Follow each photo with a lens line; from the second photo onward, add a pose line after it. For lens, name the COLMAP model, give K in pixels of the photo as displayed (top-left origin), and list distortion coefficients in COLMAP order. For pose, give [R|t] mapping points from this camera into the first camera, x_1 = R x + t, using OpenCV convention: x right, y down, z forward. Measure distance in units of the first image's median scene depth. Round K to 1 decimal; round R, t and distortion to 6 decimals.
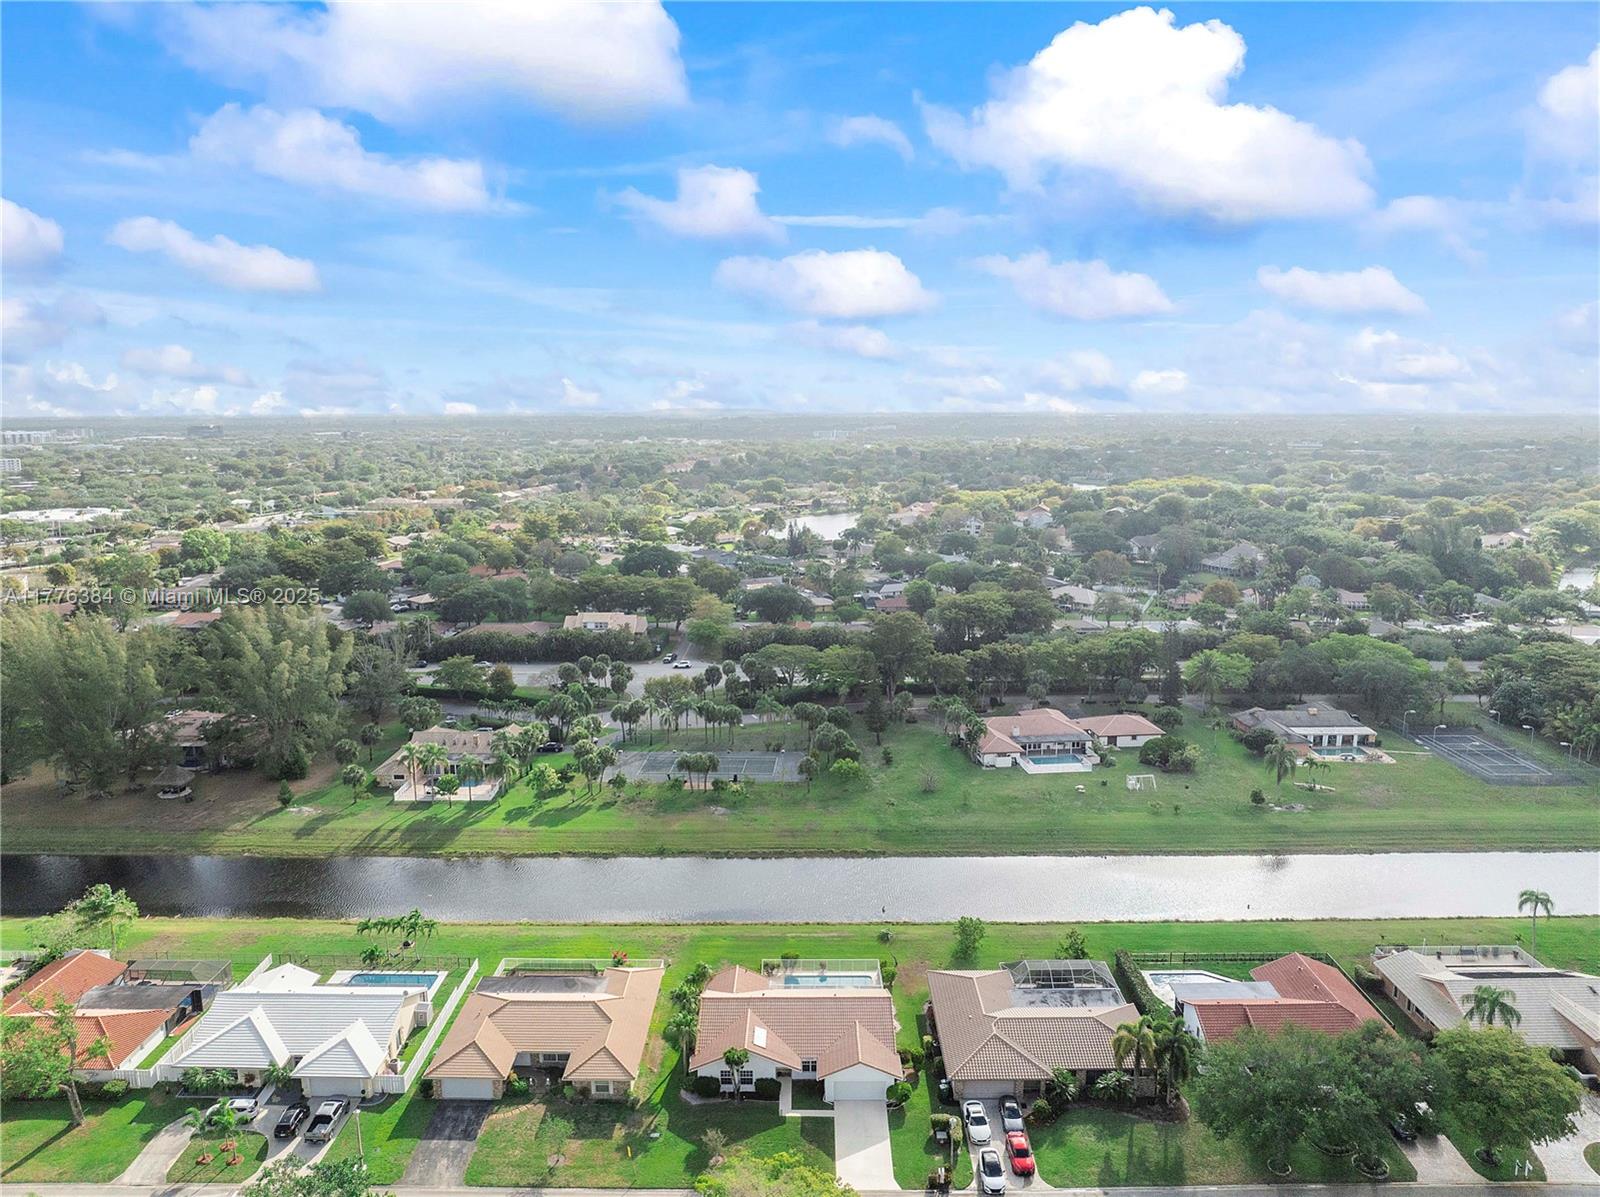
lens RADIAL K [[1131.1, 0, 800.0], [0, 1131.1, 598.5], [0, 0, 1]] dist [-0.038867, 0.006302]
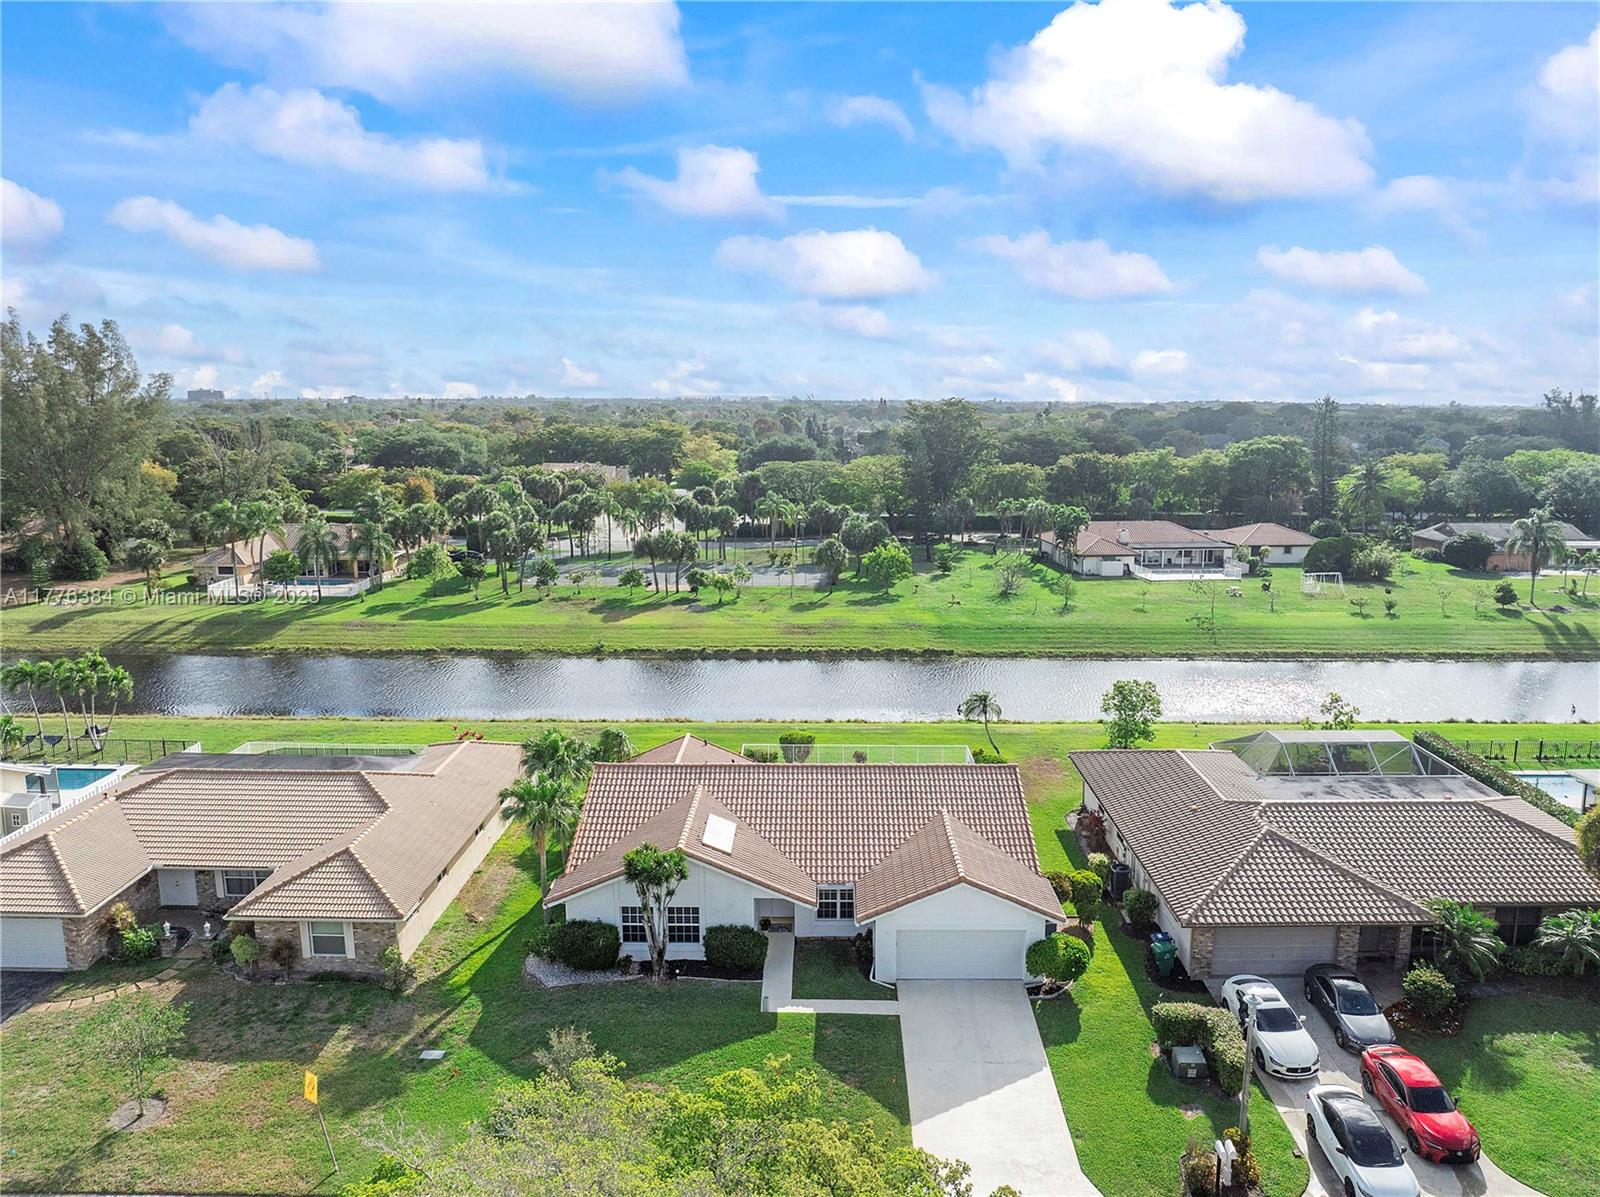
lens RADIAL K [[1134.5, 0, 825.6], [0, 1134.5, 546.4], [0, 0, 1]] dist [-0.032082, 0.001036]
pose [[0.999966, 0.006313, 0.005310, 0.001281], [-0.006099, 0.999206, -0.039361, 0.289079], [-0.005554, 0.039327, 0.999211, 0.551470]]
